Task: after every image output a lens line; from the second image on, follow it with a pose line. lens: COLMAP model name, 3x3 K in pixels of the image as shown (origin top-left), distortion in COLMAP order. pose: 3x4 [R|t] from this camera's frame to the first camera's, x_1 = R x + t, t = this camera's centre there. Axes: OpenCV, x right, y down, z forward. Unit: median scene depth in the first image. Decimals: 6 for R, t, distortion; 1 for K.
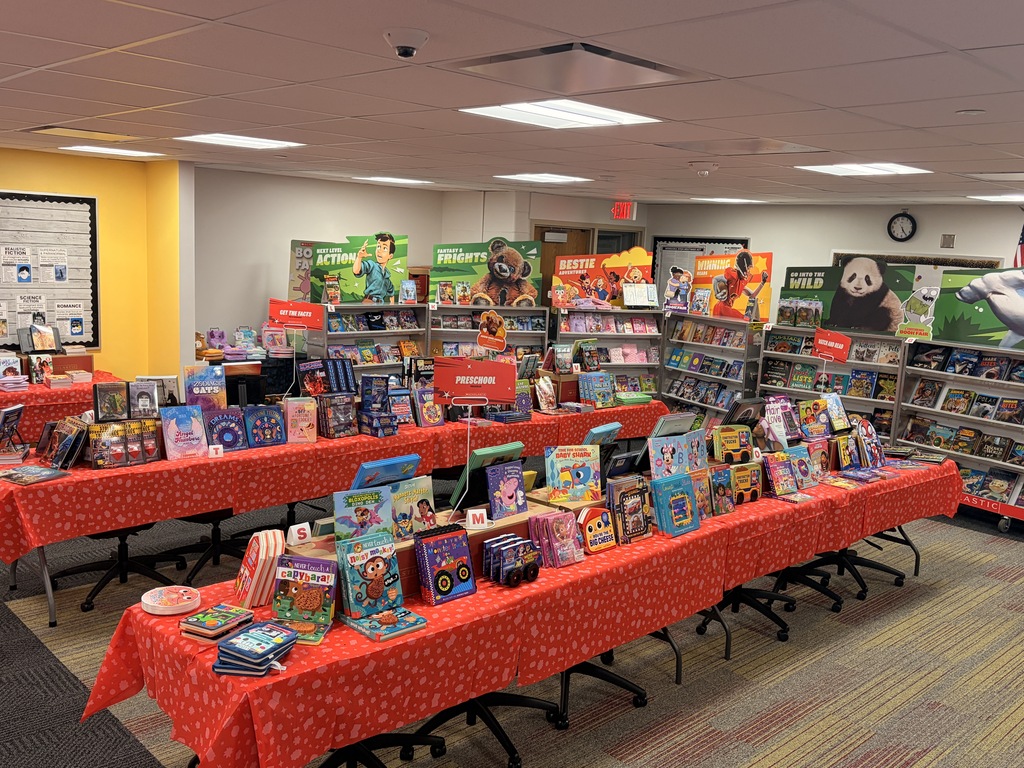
lens RADIAL K [[912.1, 0, 498.8], [0, 912.1, 385.2], [0, 0, 1]] dist [0.060981, -0.079963]
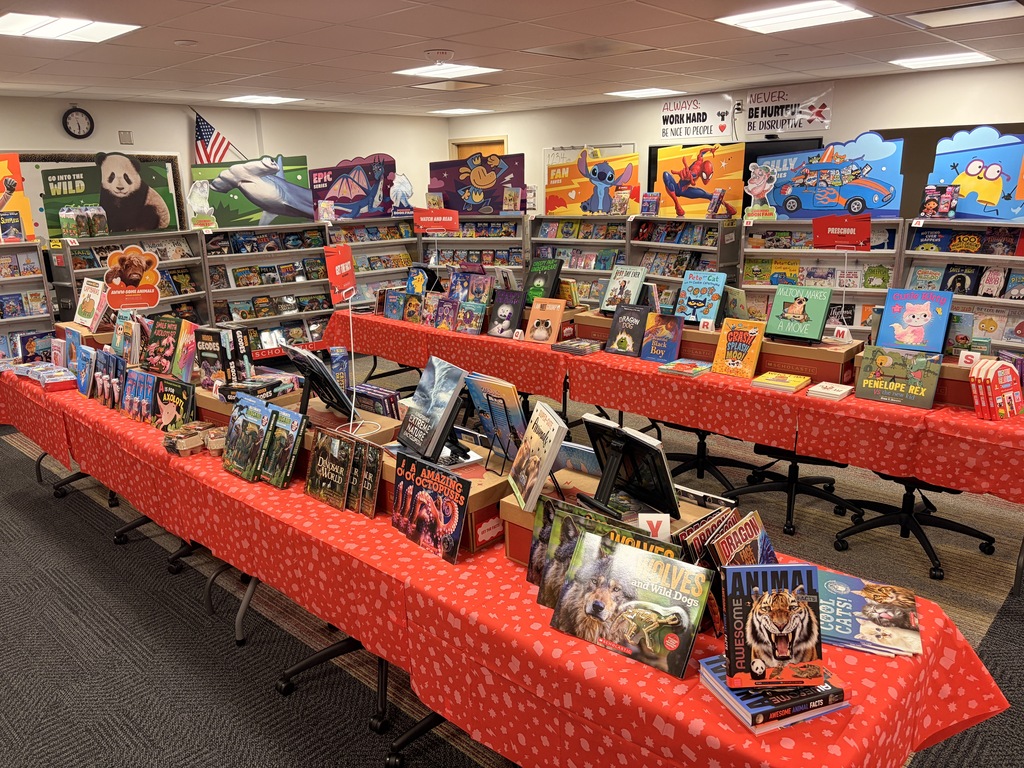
lens RADIAL K [[769.3, 0, 512.9], [0, 769.3, 385.2], [0, 0, 1]] dist [0.047945, -0.044828]
pose [[-0.071544, -0.305518, 0.949495, -0.536828], [0.172957, 0.933713, 0.313472, -0.109991], [-0.982327, 0.186649, -0.013960, 0.732760]]
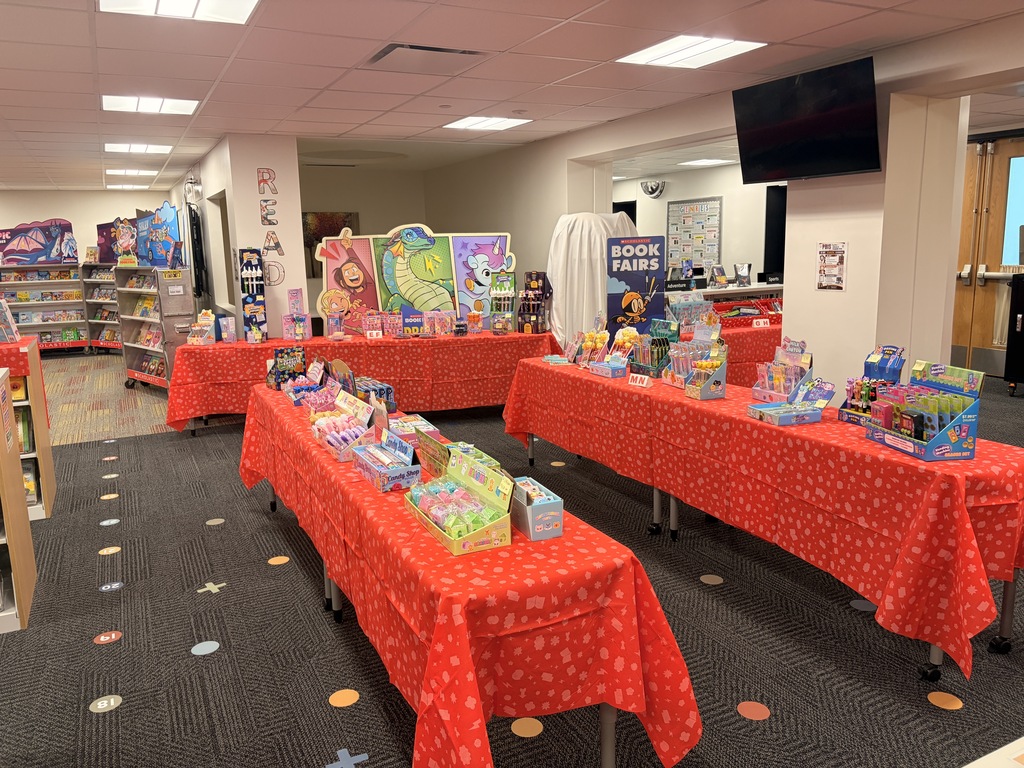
lens RADIAL K [[769.3, 0, 492.0], [0, 769.3, 373.3], [0, 0, 1]] dist [0.047945, -0.044828]
pose [[0.288630, -0.215092, 0.932967, -0.625404], [0.188867, 0.968083, 0.164758, 0.113765], [-0.938628, 0.128653, 0.320042, -0.496471]]
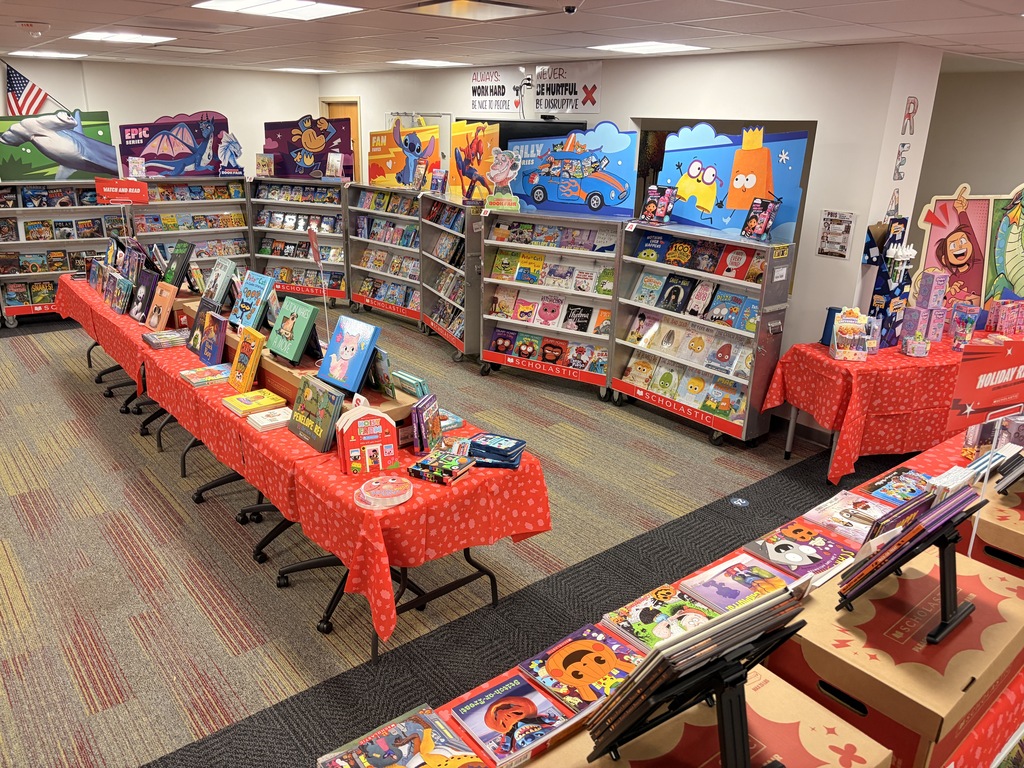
lens RADIAL K [[769.3, 0, 499.3], [0, 769.3, 378.7], [0, 0, 1]] dist [0.047945, -0.044828]
pose [[0.074351, -0.361257, 0.929497, -0.490181], [0.136383, 0.927003, 0.349379, -0.079932], [-0.987862, 0.100791, 0.118193, 0.318831]]
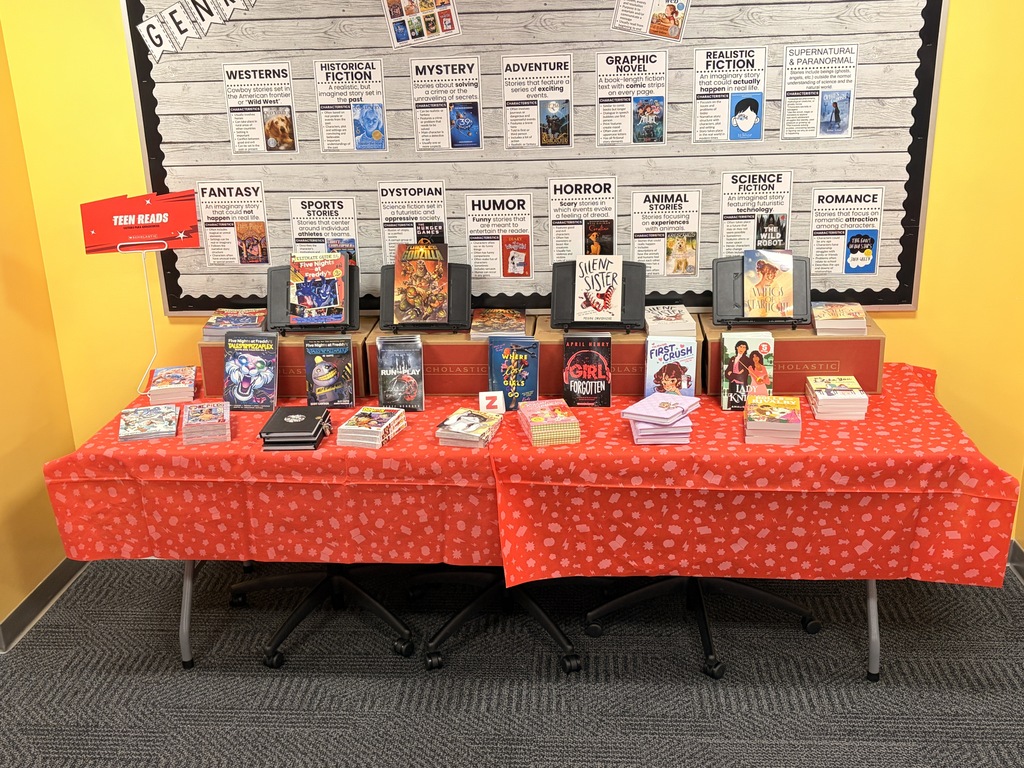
lens RADIAL K [[1058.5, 0, 517.7], [0, 1058.5, 388.1], [0, 0, 1]] dist [0.040686, 0.000000]
pose [[0.674881, 0.177051, -0.716372, -0.239276], [-0.059561, 0.980692, 0.186267, -0.088486], [0.735519, -0.083040, 0.672396, 0.627025]]
